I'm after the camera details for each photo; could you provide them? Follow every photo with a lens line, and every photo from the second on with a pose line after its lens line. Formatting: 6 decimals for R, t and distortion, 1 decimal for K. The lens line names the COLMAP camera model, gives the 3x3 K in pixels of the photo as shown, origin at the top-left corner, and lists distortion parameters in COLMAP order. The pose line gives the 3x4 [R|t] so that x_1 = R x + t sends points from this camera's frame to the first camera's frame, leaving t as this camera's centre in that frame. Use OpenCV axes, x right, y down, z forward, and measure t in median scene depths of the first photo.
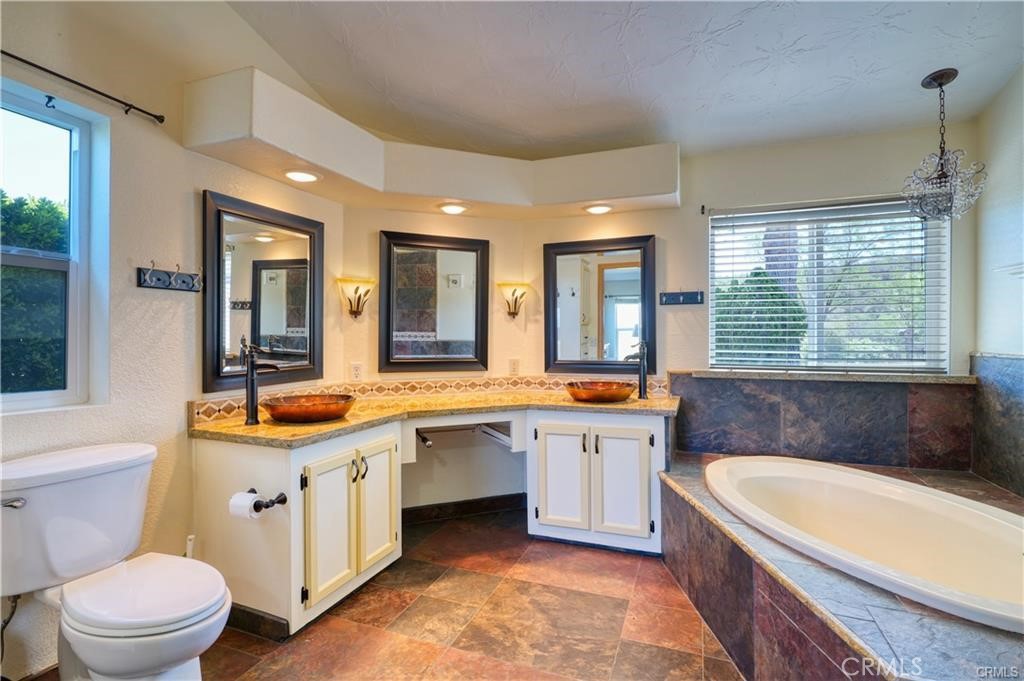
lens RADIAL K [[472.8, 0, 514.5], [0, 472.8, 337.7], [0, 0, 1]] dist [-0.019286, 0.002560]
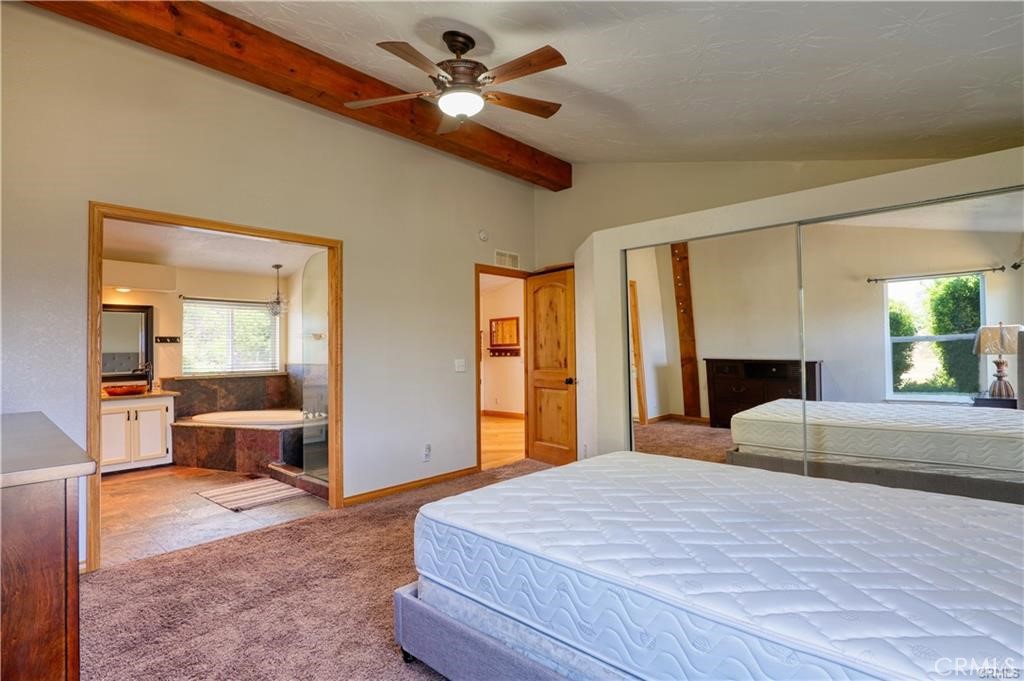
lens RADIAL K [[504.9, 0, 504.2], [0, 504.9, 349.0], [0, 0, 1]] dist [0.005313, 0.000809]
pose [[0.356286, 0.003707, 0.934370, -1.206871], [0.019063, 0.999755, -0.011235, 0.005231], [-0.934182, 0.021815, 0.356128, -1.138363]]
